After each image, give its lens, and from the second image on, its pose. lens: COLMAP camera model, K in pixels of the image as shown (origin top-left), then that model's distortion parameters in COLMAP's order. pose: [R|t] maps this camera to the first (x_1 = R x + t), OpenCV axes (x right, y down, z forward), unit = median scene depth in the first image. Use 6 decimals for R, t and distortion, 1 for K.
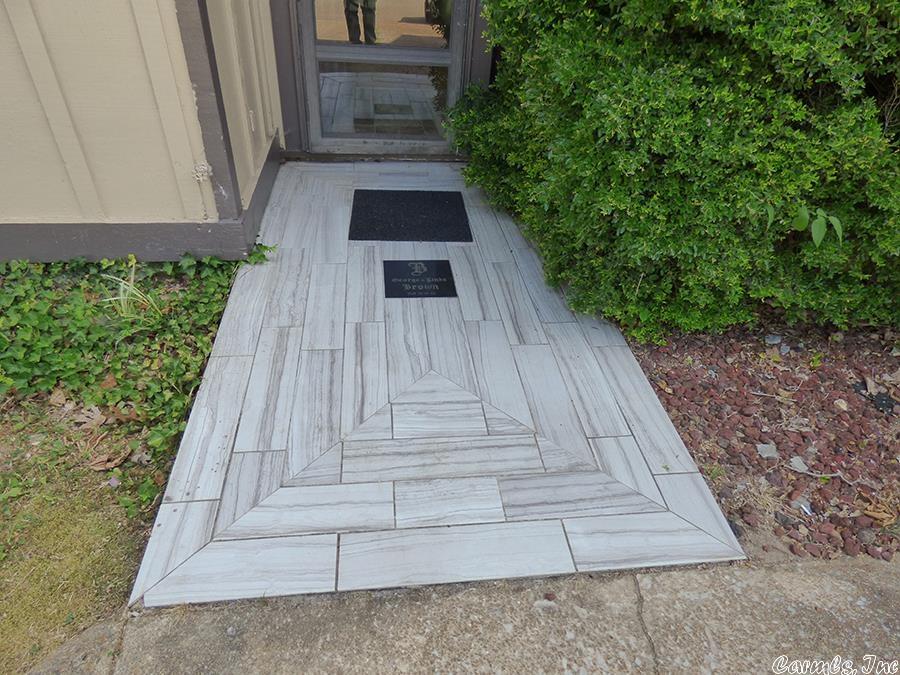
lens RADIAL K [[571.7, 0, 450.0], [0, 571.7, 337.5], [0, 0, 1]] dist [-0.004887, -0.001406]
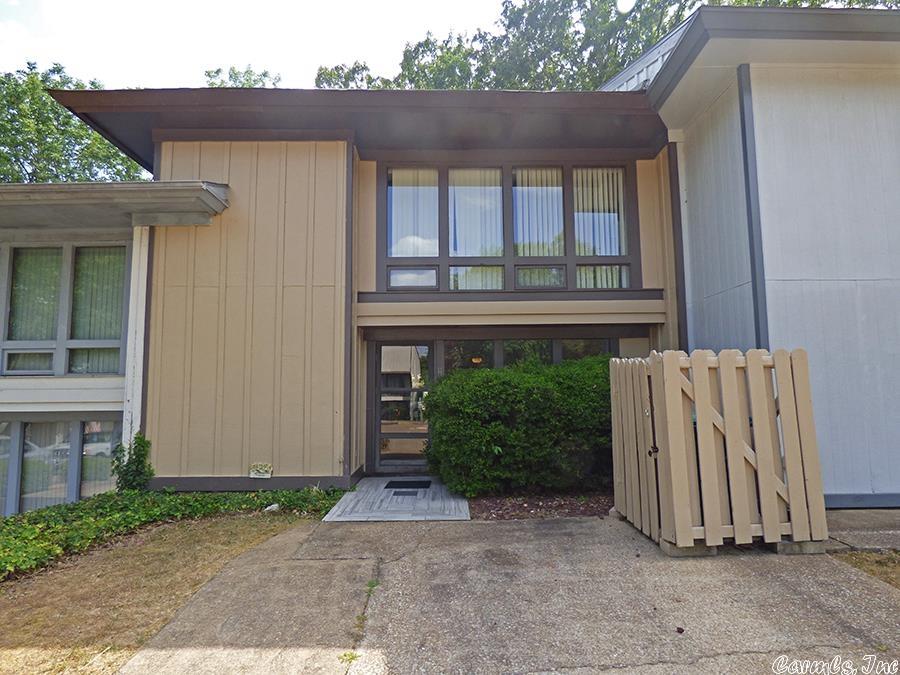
lens RADIAL K [[571.7, 0, 450.0], [0, 571.7, 337.5], [0, 0, 1]] dist [-0.004887, -0.001406]
pose [[0.991331, -0.084533, -0.100580, 0.552270], [-0.011655, 0.705933, -0.708183, 1.431429], [0.130868, 0.703216, 0.698828, -1.637904]]
